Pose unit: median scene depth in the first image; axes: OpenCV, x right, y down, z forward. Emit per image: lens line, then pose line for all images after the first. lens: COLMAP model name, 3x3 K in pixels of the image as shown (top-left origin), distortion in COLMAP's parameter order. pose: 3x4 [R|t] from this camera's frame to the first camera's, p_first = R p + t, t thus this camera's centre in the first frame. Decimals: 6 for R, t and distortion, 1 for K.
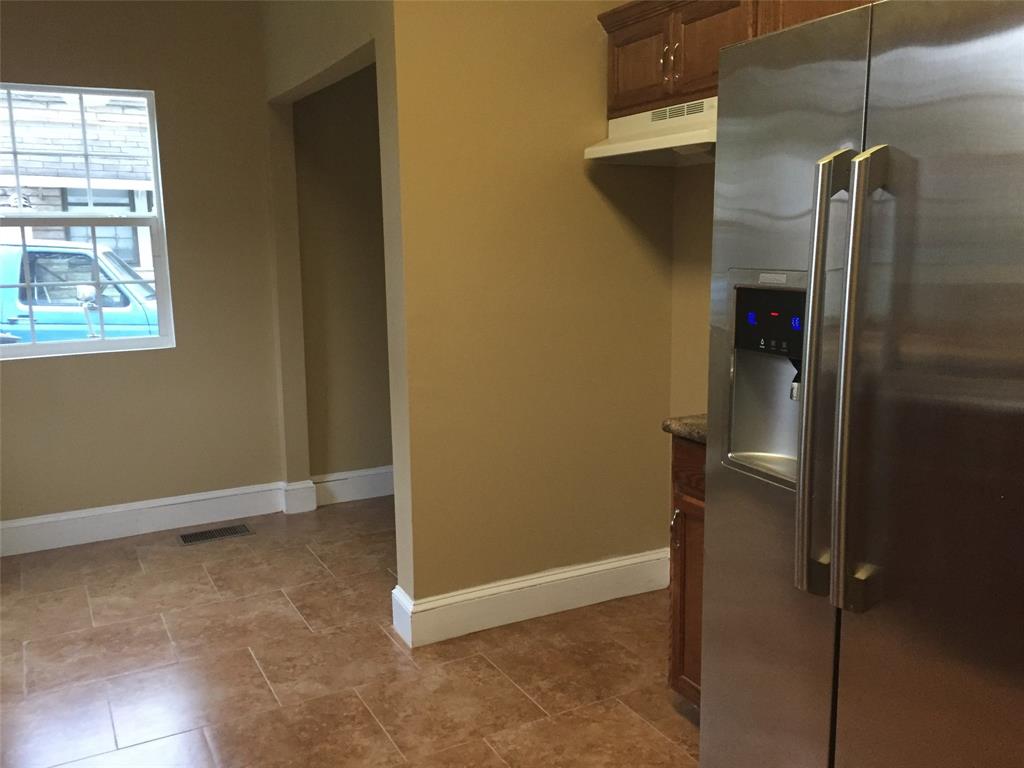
lens RADIAL K [[872.0, 0, 512.0], [0, 872.0, 384.0], [0, 0, 1]] dist [0.005567, -0.001371]
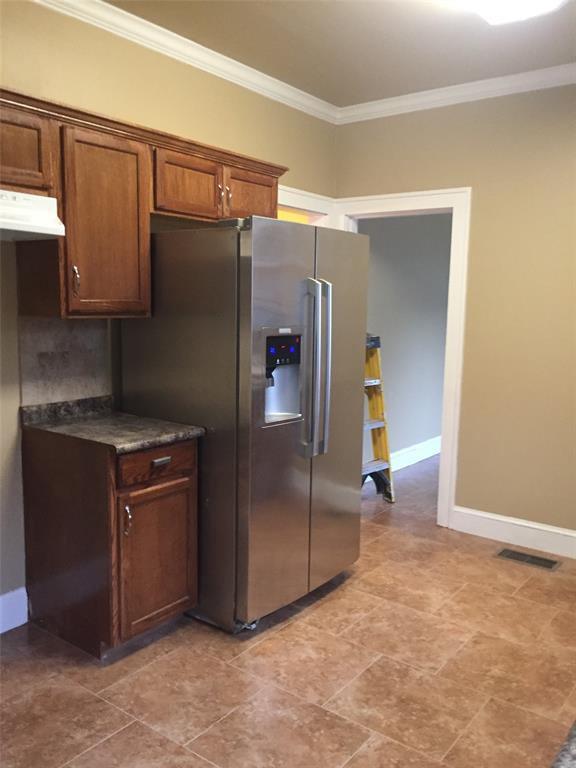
lens RADIAL K [[654.0, 0, 288.0], [0, 654.0, 384.0], [0, 0, 1]] dist [0.005567, -0.001371]
pose [[-0.415330, -0.111441, 0.902819, -0.788532], [0.133968, 0.974153, 0.181877, -0.188683], [-0.899752, 0.196488, -0.389665, 1.085643]]
